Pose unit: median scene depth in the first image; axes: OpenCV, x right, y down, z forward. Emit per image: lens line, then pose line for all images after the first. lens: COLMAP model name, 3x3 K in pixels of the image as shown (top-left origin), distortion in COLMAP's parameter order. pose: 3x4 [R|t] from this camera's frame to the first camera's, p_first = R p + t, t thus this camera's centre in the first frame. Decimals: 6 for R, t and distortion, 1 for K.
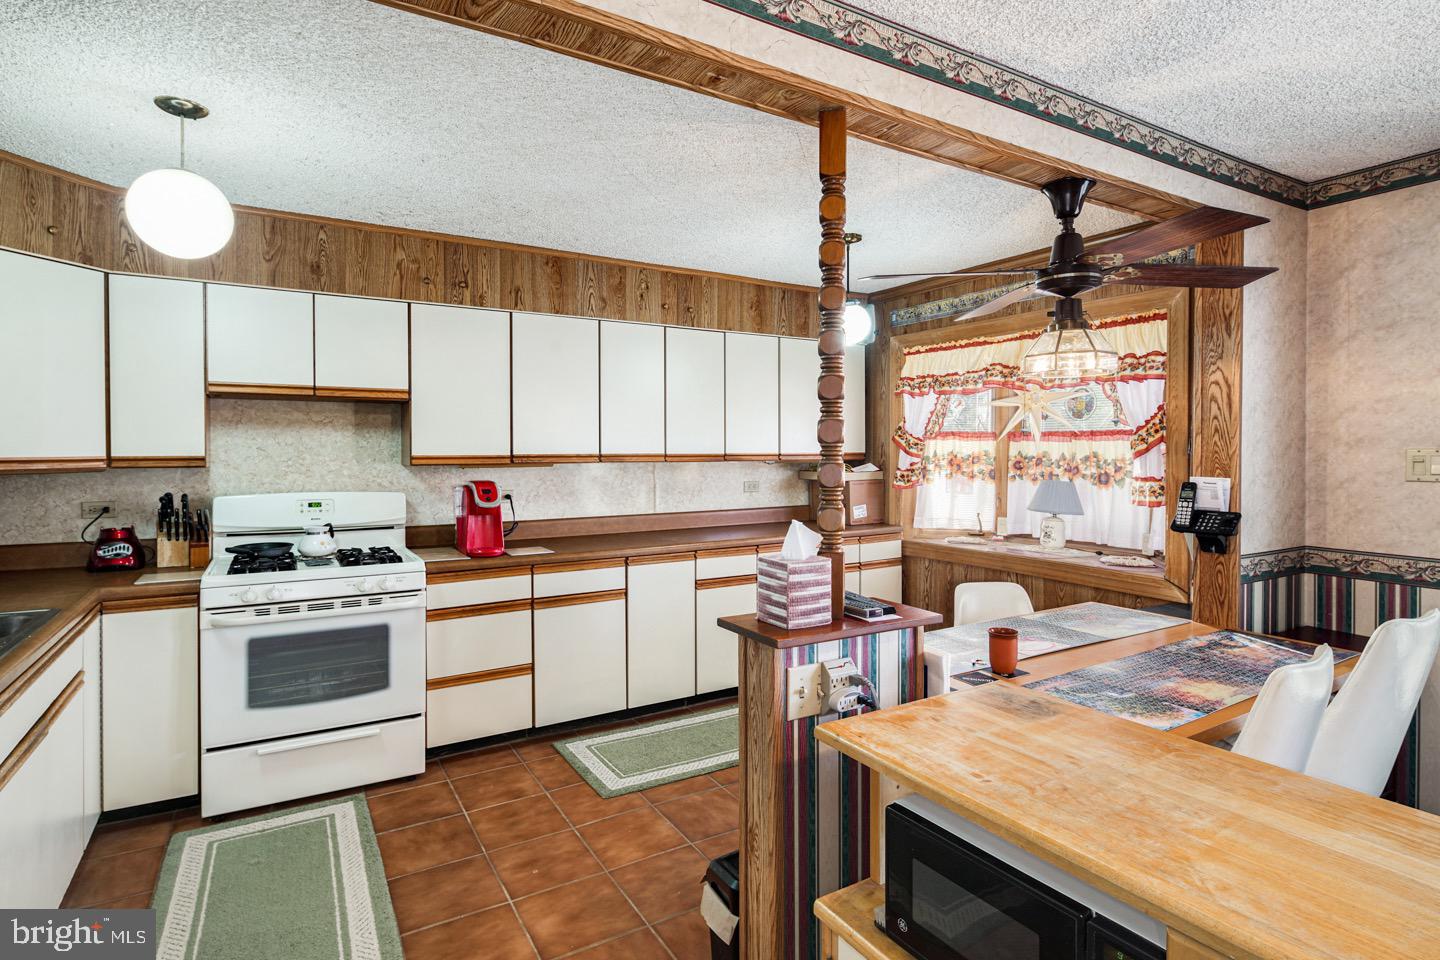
lens RADIAL K [[723.9, 0, 694.5], [0, 723.9, 452.1], [0, 0, 1]] dist [0.004850, -0.003365]
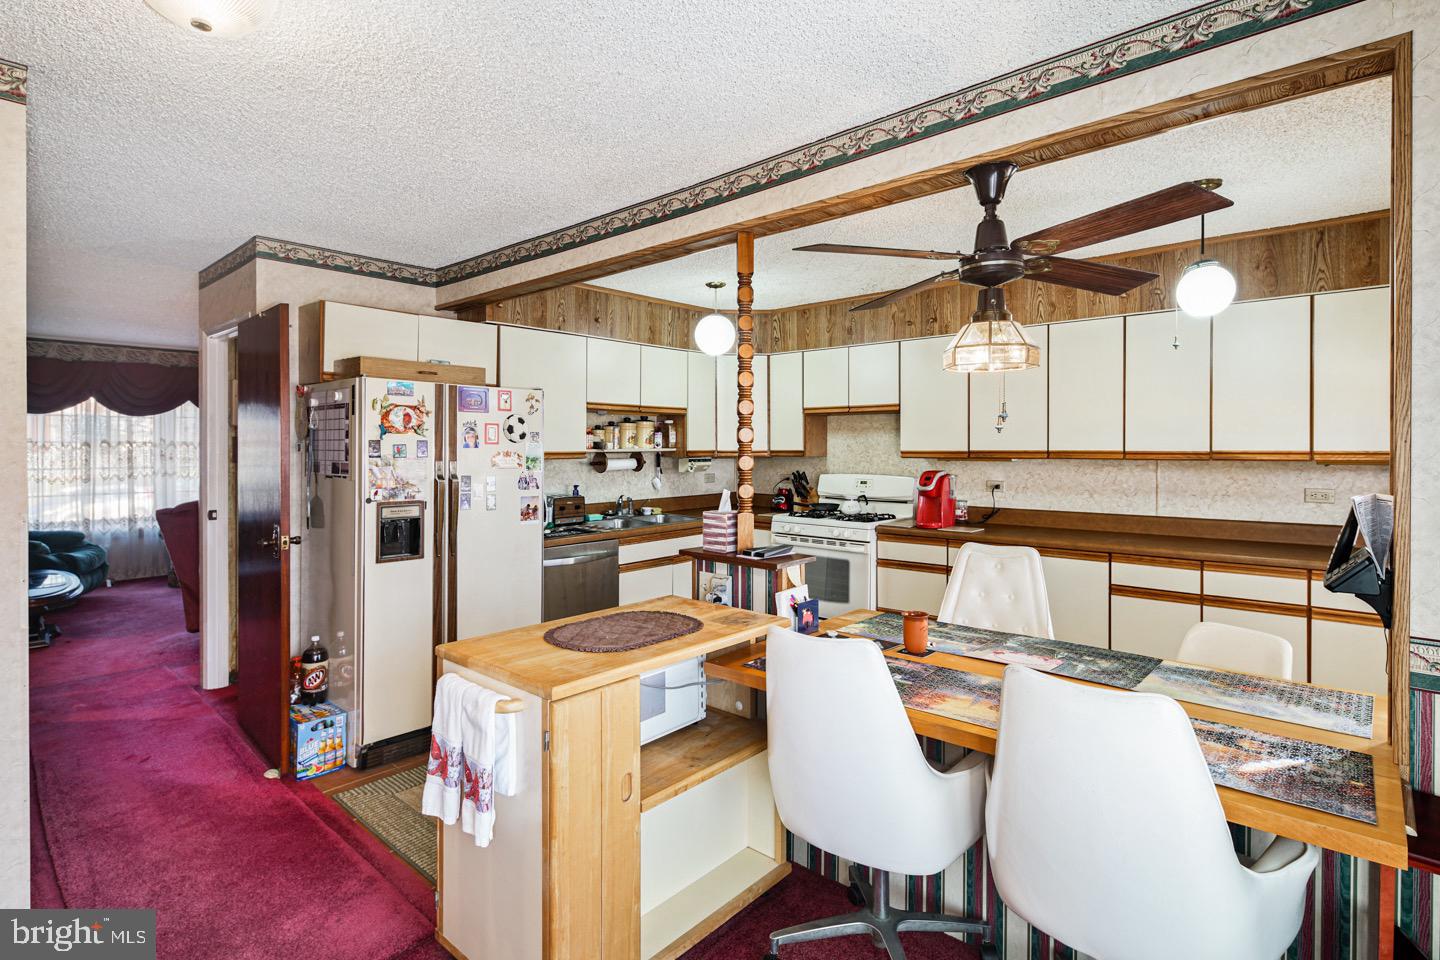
lens RADIAL K [[723.9, 0, 719.7], [0, 723.9, 446.2], [0, 0, 1]] dist [0.004850, -0.003365]
pose [[0.305503, 0.001008, -0.952191, 0.840324], [-0.001297, 0.999999, 0.000642, -0.004238], [0.952190, 0.001039, 0.305504, 0.245521]]
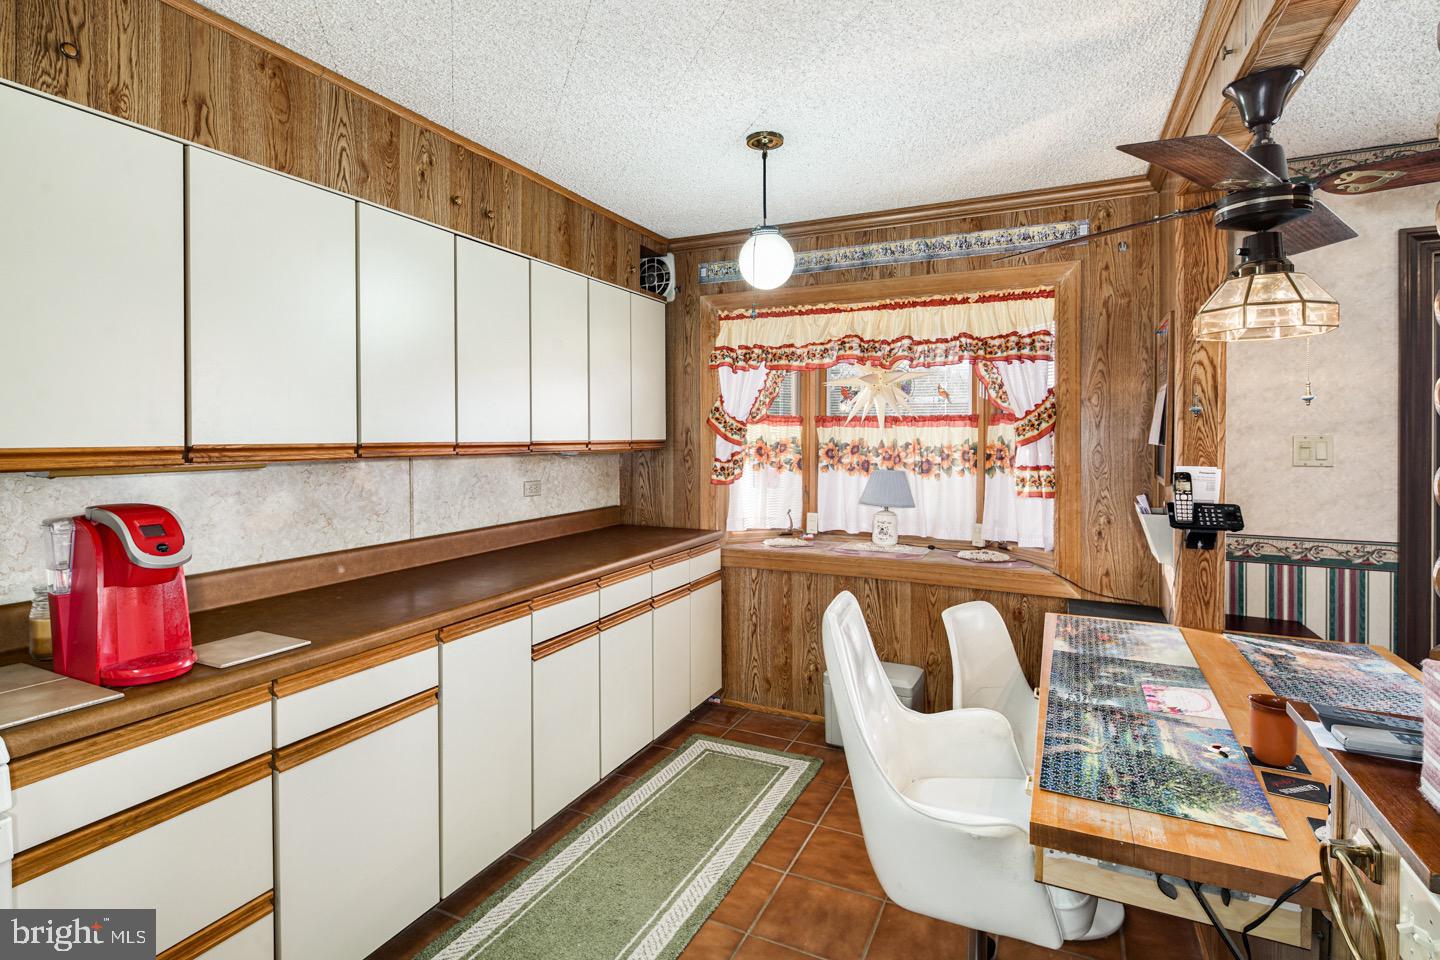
lens RADIAL K [[723.9, 0, 665.5], [0, 723.9, 436.2], [0, 0, 1]] dist [0.004850, -0.003365]
pose [[0.838471, 0.001158, 0.544945, -0.267143], [0.001060, 0.999992, -0.003756, -0.000228], [-0.544945, 0.003727, 0.838463, 0.464893]]
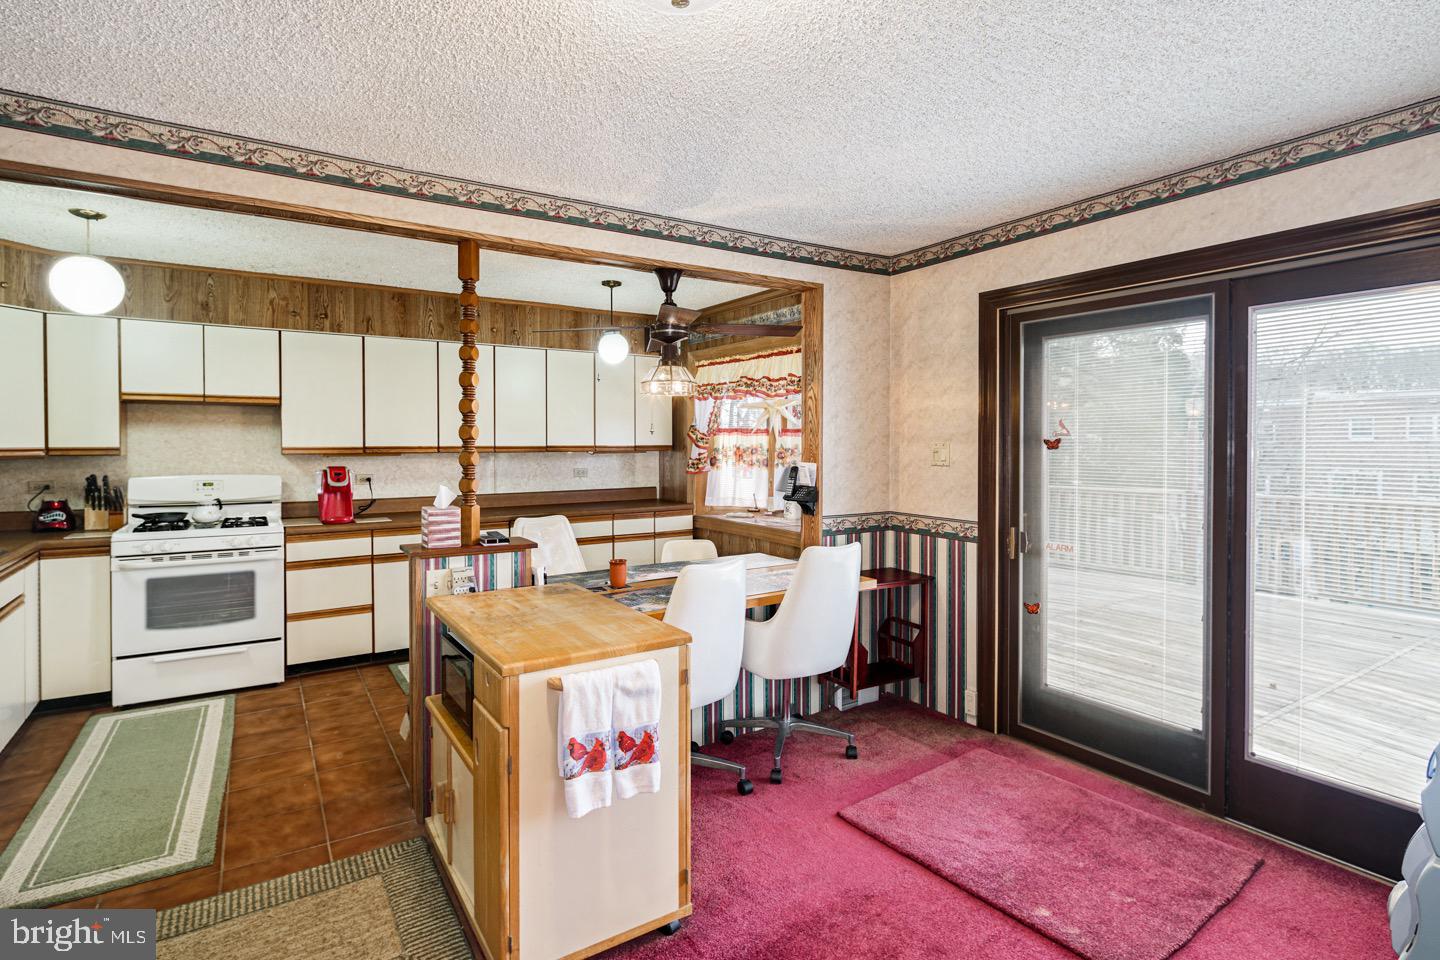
lens RADIAL K [[723.9, 0, 672.4], [0, 723.9, 447.0], [0, 0, 1]] dist [0.004850, -0.003365]
pose [[0.999983, 0.001784, 0.005631, 0.314900], [-0.001805, 0.999992, 0.003636, -0.001136], [-0.005624, -0.003646, 0.999978, -0.323380]]
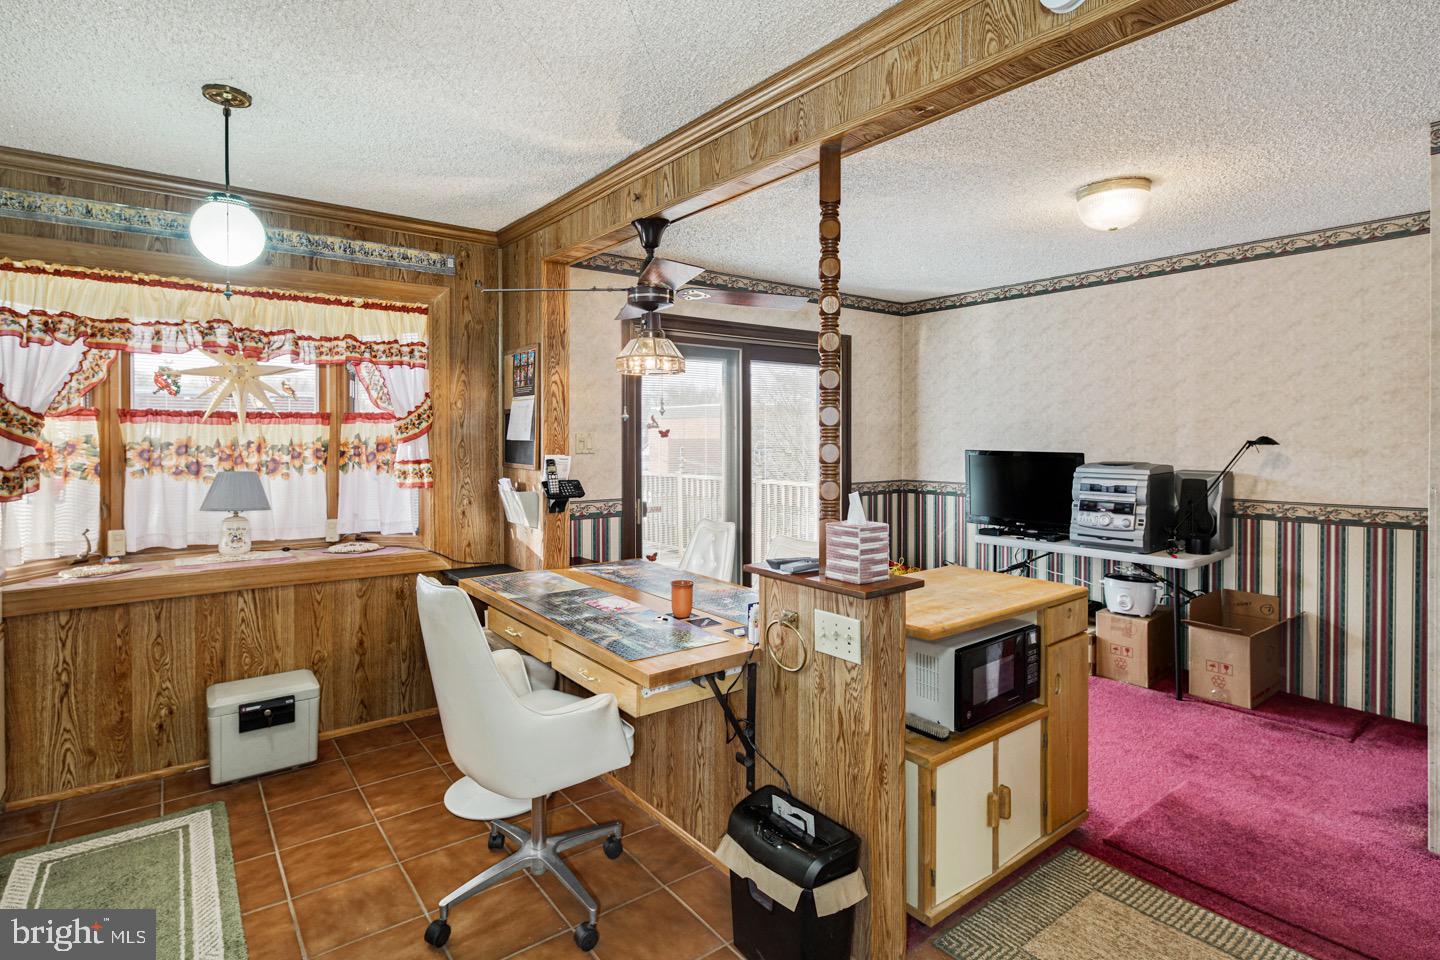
lens RADIAL K [[723.9, 0, 741.8], [0, 723.9, 435.2], [0, 0, 1]] dist [0.004850, -0.003365]
pose [[-0.147901, -0.000543, 0.989002, -0.469838], [0.004420, 0.999989, 0.001210, -0.000524], [-0.988992, 0.004550, -0.147897, 0.655547]]
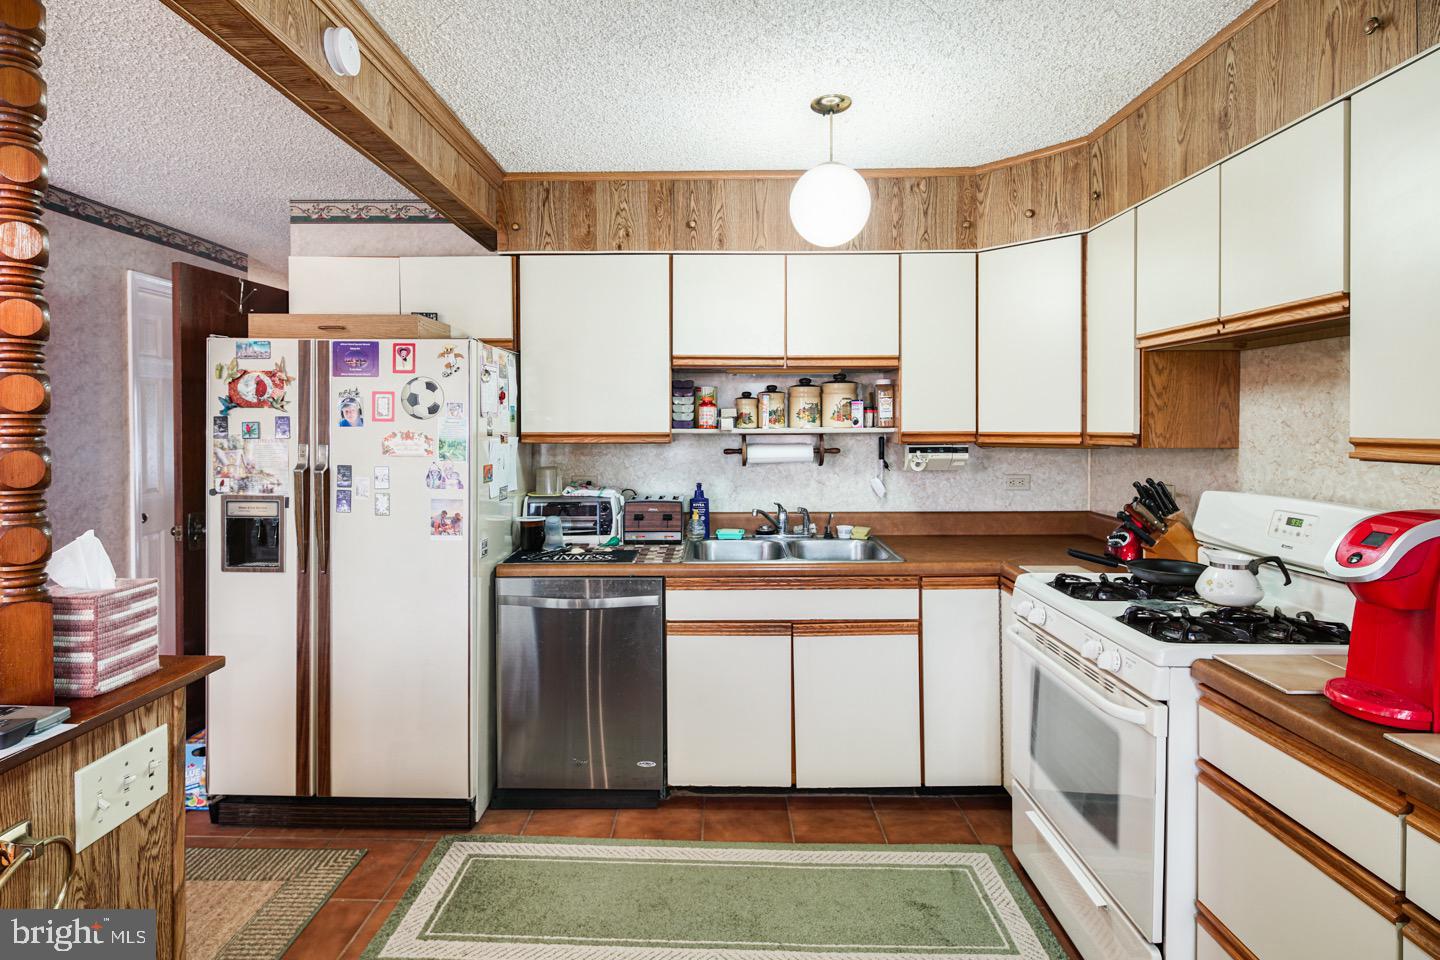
lens RADIAL K [[723.9, 0, 691.5], [0, 723.9, 427.3], [0, 0, 1]] dist [0.004850, -0.003365]
pose [[-0.524122, 0.004494, -0.851631, 0.204016], [-0.000347, 0.999985, 0.005491, -0.004143], [0.851643, 0.003174, -0.524113, 0.899969]]
